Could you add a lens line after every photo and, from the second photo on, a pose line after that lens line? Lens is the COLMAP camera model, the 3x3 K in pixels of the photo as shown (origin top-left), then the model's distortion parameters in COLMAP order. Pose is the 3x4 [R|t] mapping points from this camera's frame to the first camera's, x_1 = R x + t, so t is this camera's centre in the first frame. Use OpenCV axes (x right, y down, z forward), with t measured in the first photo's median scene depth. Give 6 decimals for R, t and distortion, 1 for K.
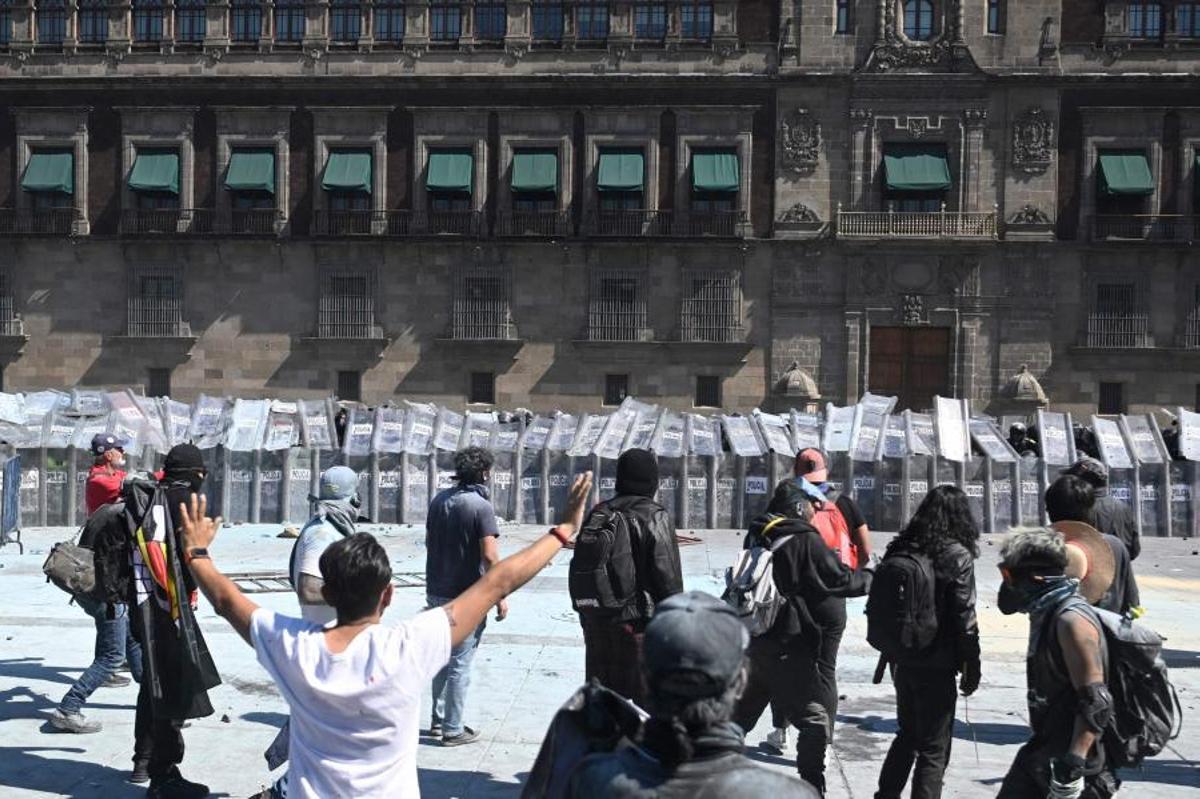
lens RADIAL K [[1678.8, 0, 600.0], [0, 1678.8, 399.5], [0, 0, 1]] dist [-0.021434, -0.059421]
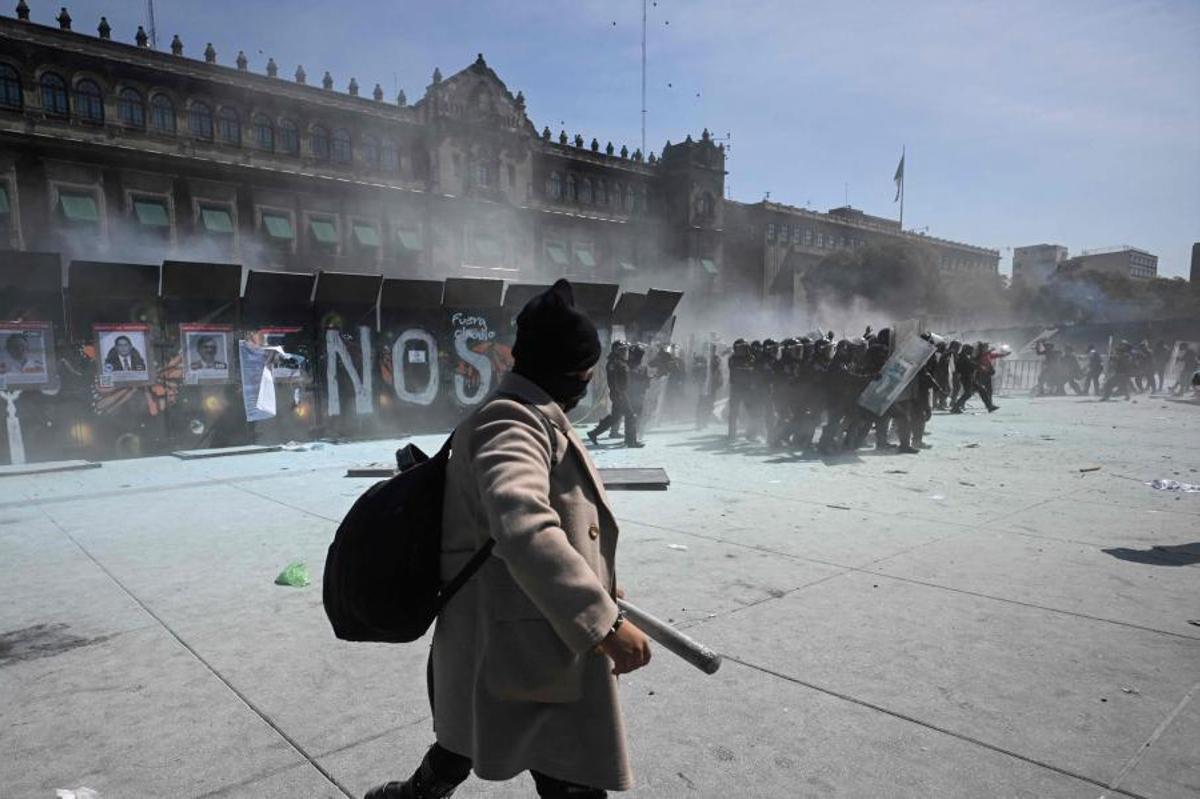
lens RADIAL K [[1678.8, 0, 600.0], [0, 1678.8, 399.5], [0, 0, 1]] dist [-0.021434, -0.059421]
pose [[0.329667, -0.049758, 0.942785, -1.433658], [0.032742, 0.998612, 0.041256, -0.022351], [-0.943529, 0.017268, 0.330839, 0.137741]]
